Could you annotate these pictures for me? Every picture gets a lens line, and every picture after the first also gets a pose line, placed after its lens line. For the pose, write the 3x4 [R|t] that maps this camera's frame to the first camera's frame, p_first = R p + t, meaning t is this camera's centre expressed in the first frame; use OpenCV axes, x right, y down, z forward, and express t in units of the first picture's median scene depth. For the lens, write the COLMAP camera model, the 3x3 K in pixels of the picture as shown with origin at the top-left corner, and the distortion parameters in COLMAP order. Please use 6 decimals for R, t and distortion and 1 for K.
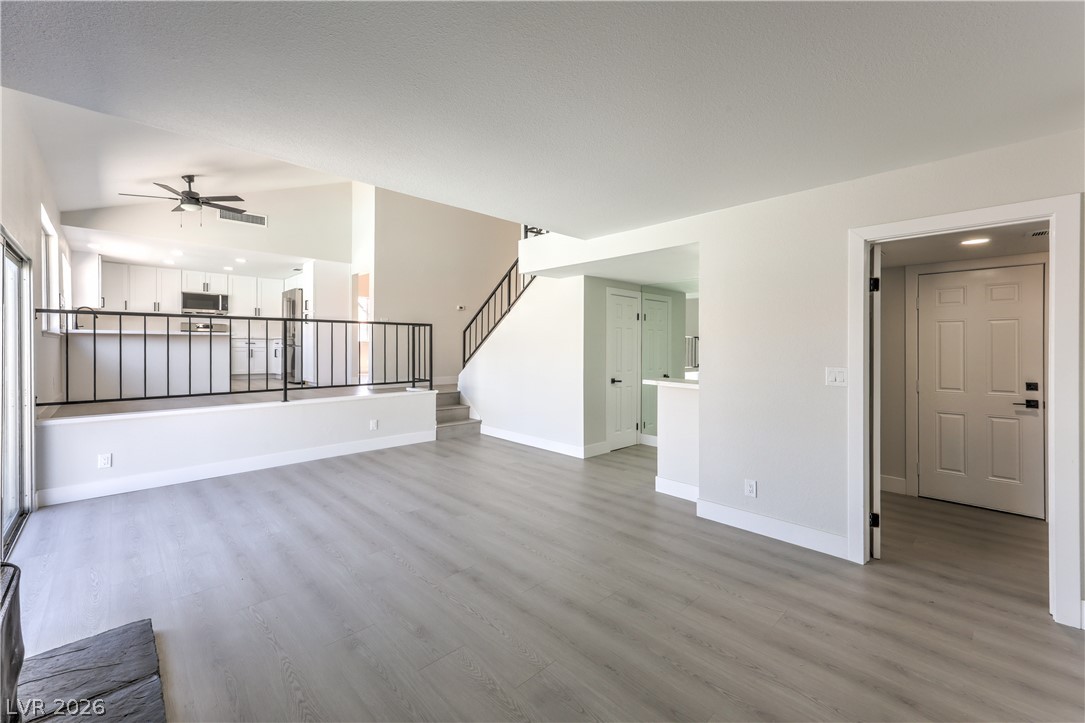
lens RADIAL K [[445.1, 0, 549.2], [0, 445.1, 341.3], [0, 0, 1]] dist [0.011013, 0.000409]
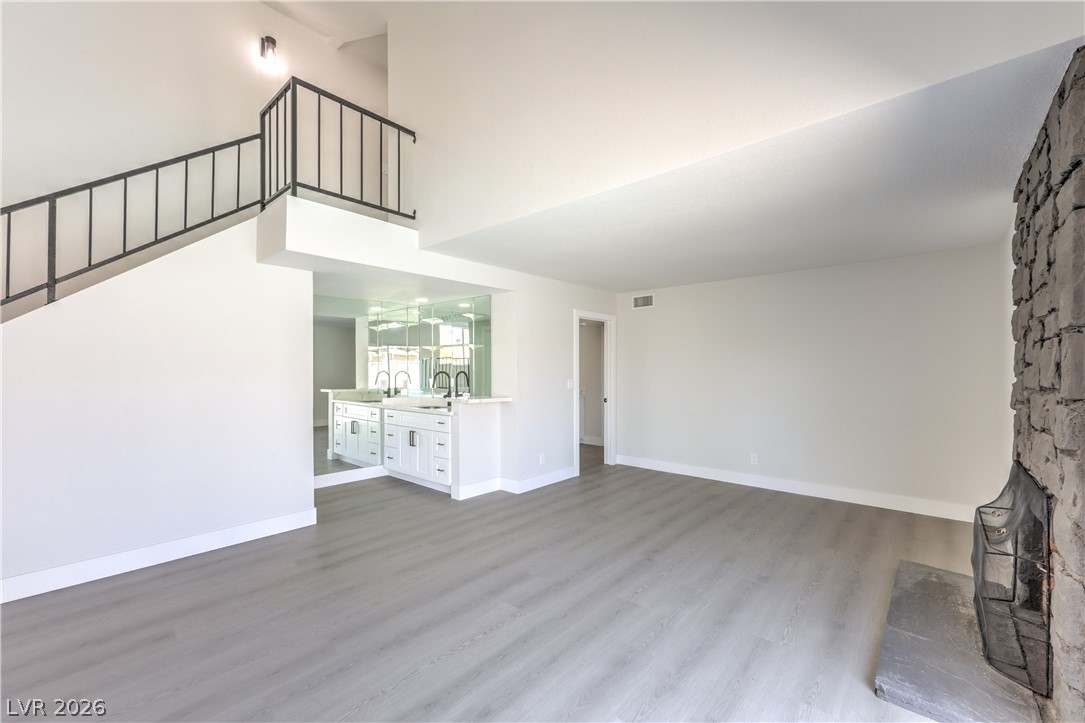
lens RADIAL K [[445.1, 0, 546.4], [0, 445.1, 366.0], [0, 0, 1]] dist [0.011013, 0.000409]
pose [[-0.078092, 0.002587, 0.996943, -1.426471], [-0.007138, 0.999970, -0.003154, 0.010013], [-0.996921, -0.007363, -0.078071, 1.427937]]
